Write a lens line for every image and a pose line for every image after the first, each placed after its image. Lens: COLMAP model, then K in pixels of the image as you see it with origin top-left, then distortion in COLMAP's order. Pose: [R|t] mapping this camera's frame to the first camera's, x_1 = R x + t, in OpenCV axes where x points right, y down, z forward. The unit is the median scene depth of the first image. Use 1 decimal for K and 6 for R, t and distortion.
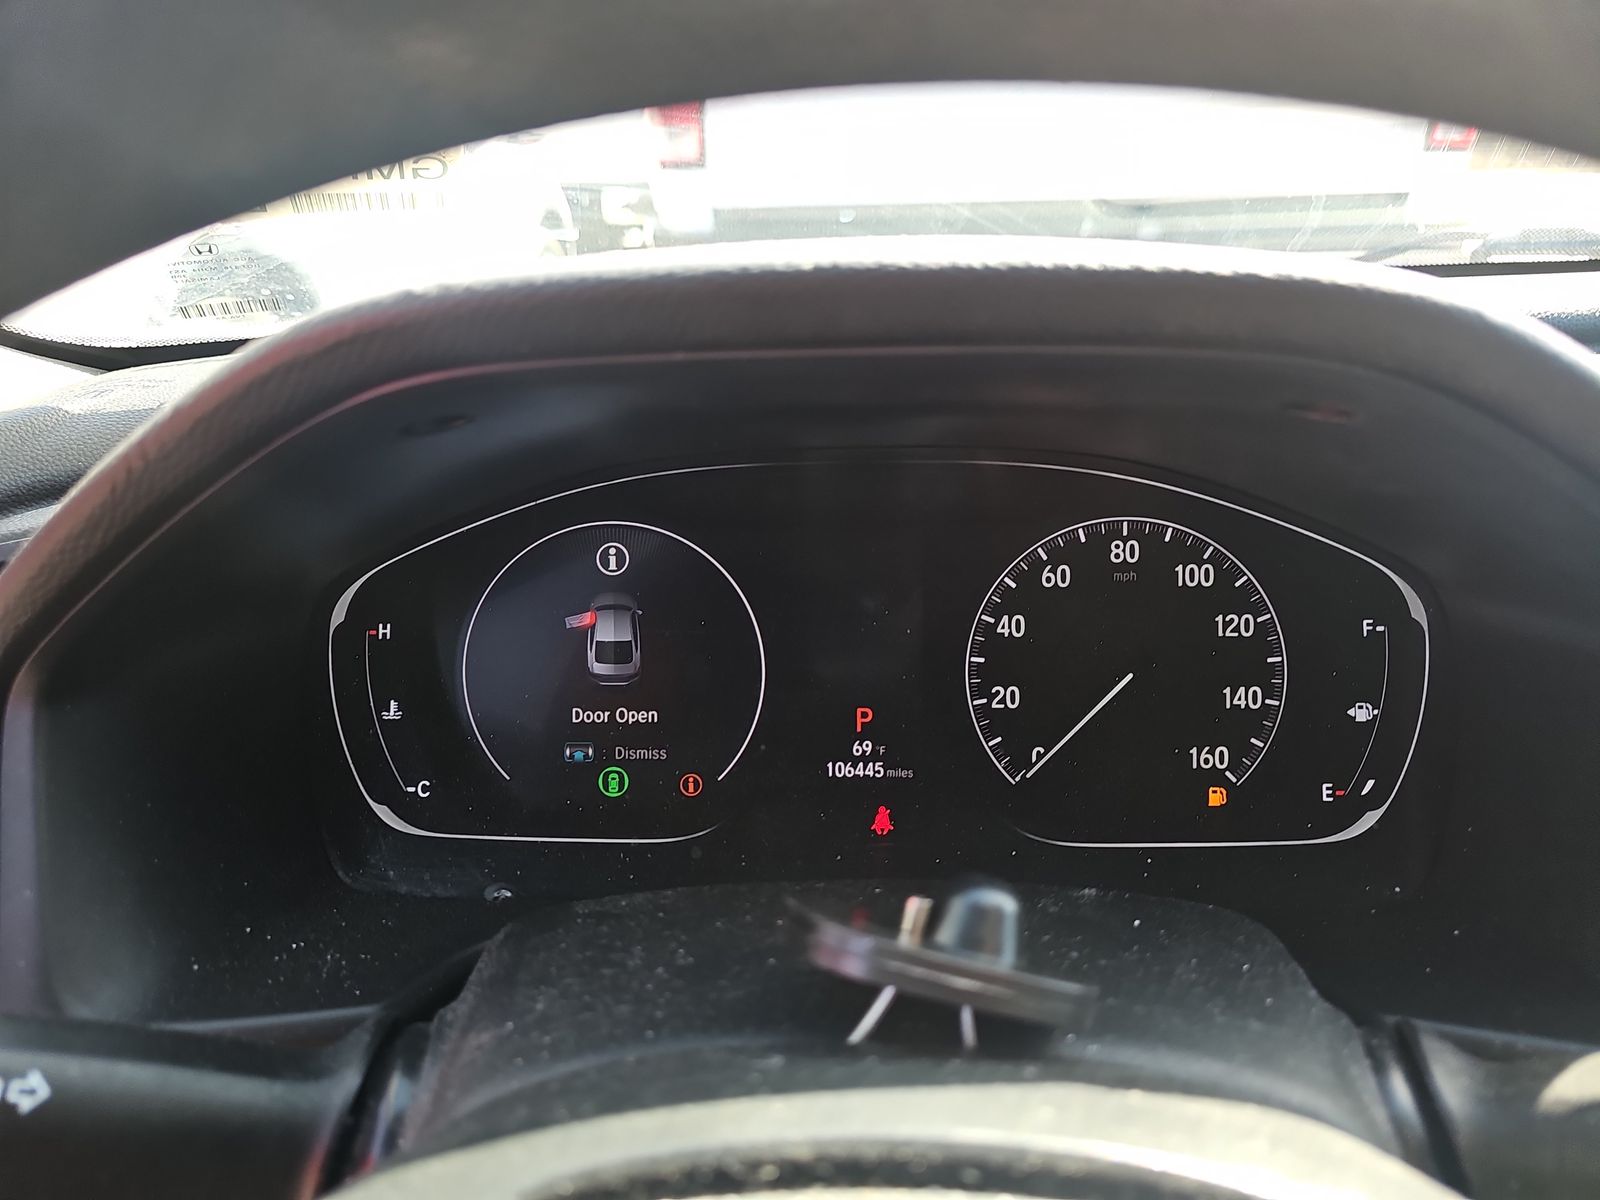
lens RADIAL K [[1159.9, 0, 803.0], [0, 1159.9, 653.8], [0, 0, 1]] dist [0.059505, -0.080353]
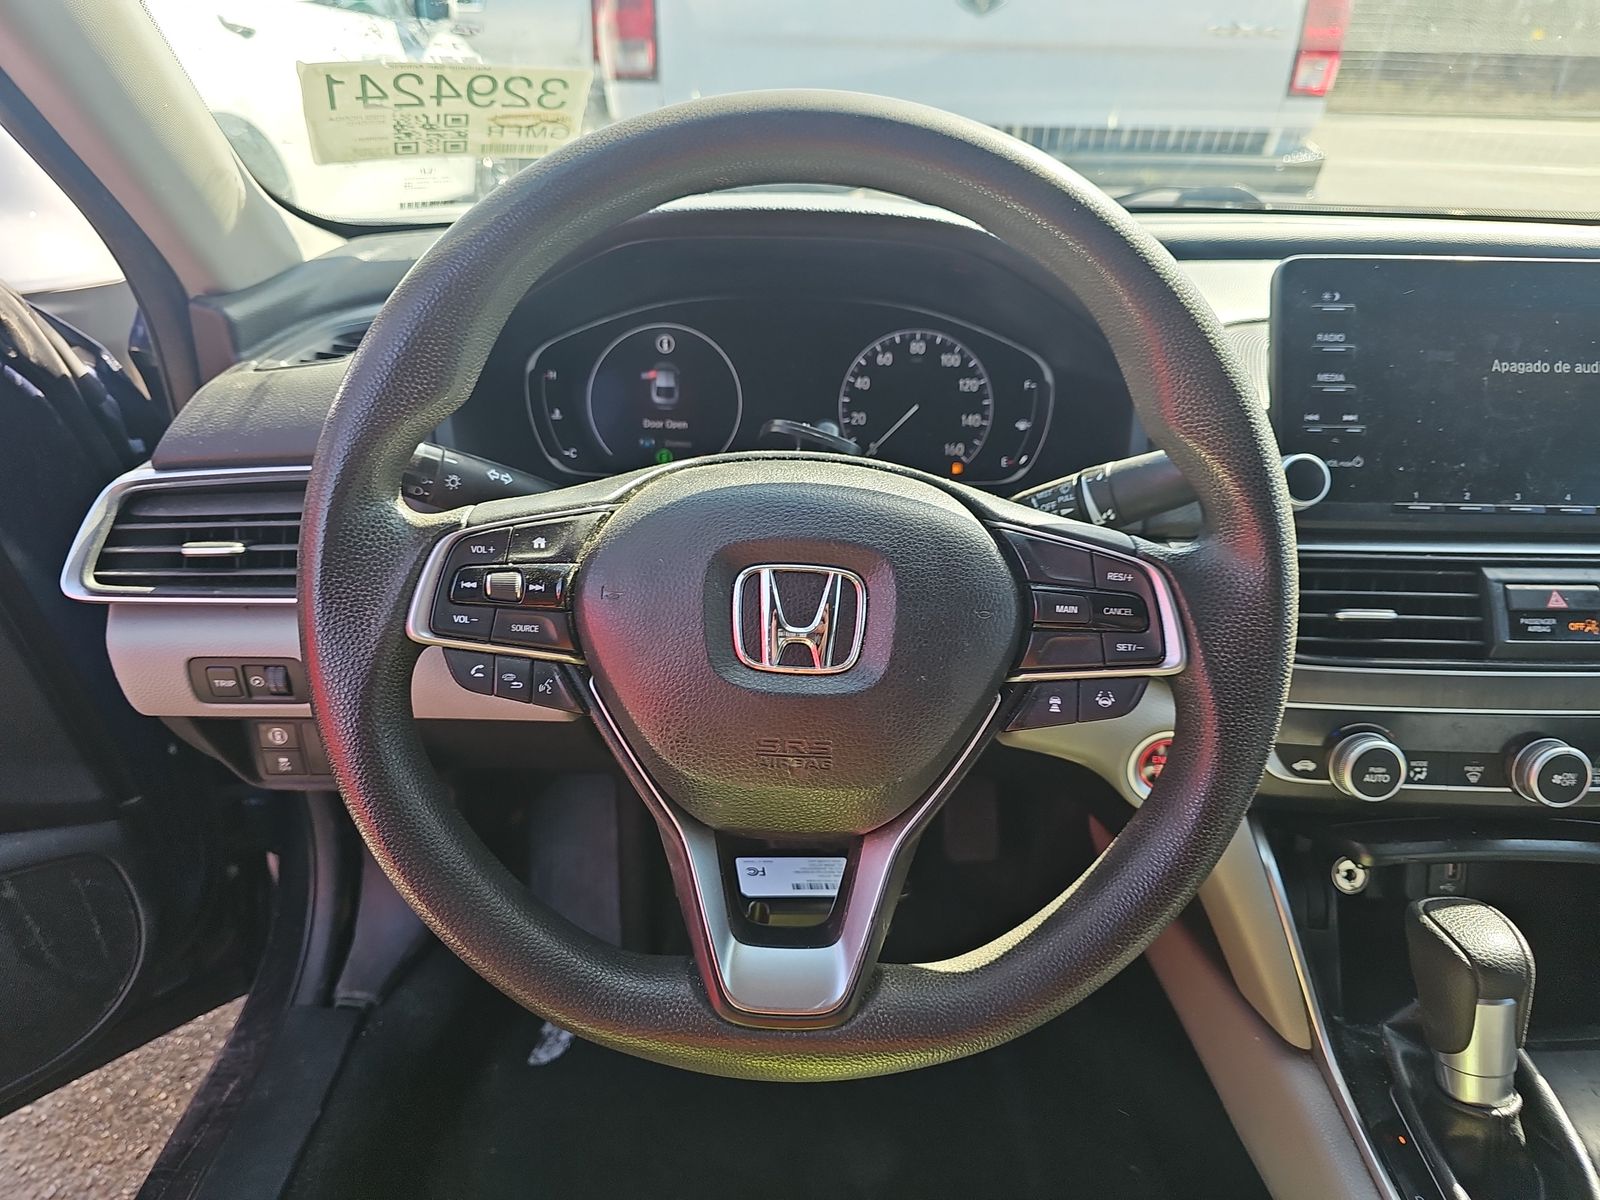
lens RADIAL K [[1066.4, 0, 800.0], [0, 1066.4, 600.0], [0, 0, 1]] dist [0.079872, -0.107971]
pose [[0.998130, 0.022091, 0.056990, -0.029527], [-0.025074, 0.998323, 0.052168, 0.262678], [-0.055742, -0.053500, 0.997011, -0.895839]]
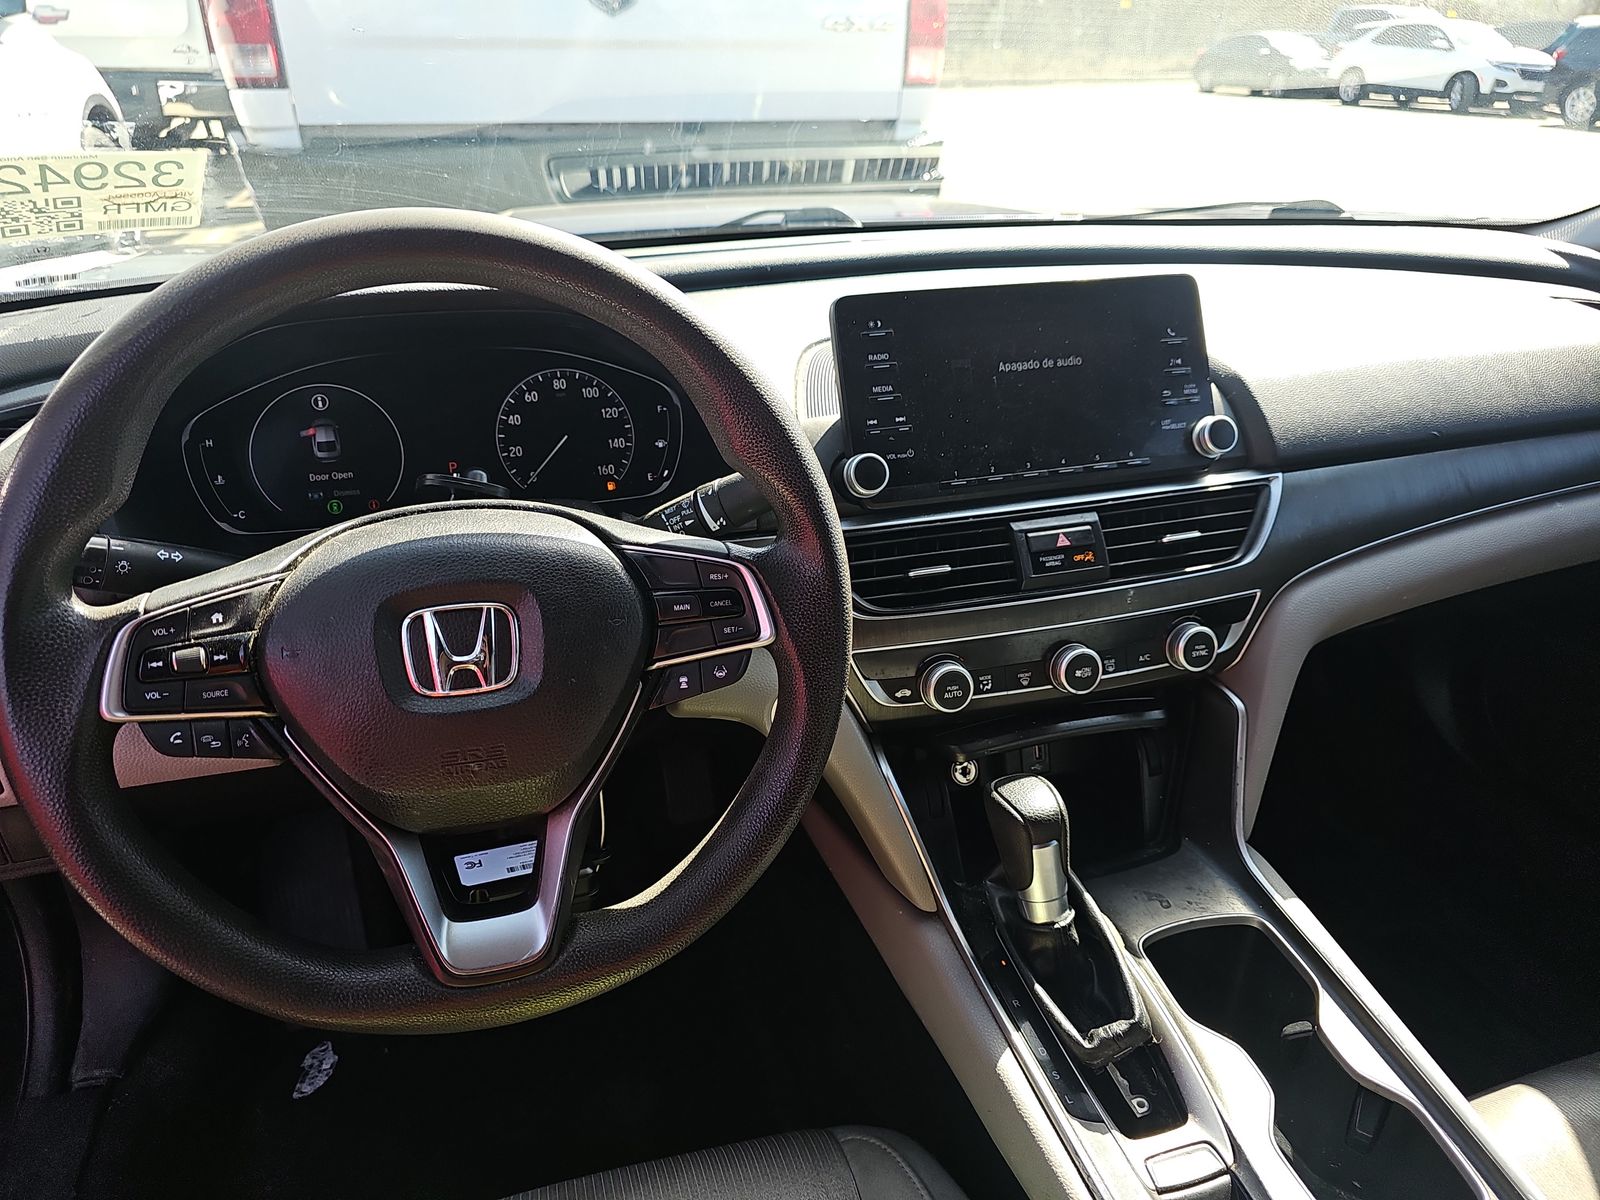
lens RADIAL K [[1042.8, 0, 786.0], [0, 1042.8, 600.9], [0, 0, 1]] dist [0.010535, -0.004129]
pose [[0.946426, -0.122002, 0.298986, 0.027776], [0.103024, 0.991577, 0.078499, 0.223336], [-0.306044, -0.043490, 0.951023, -1.132822]]
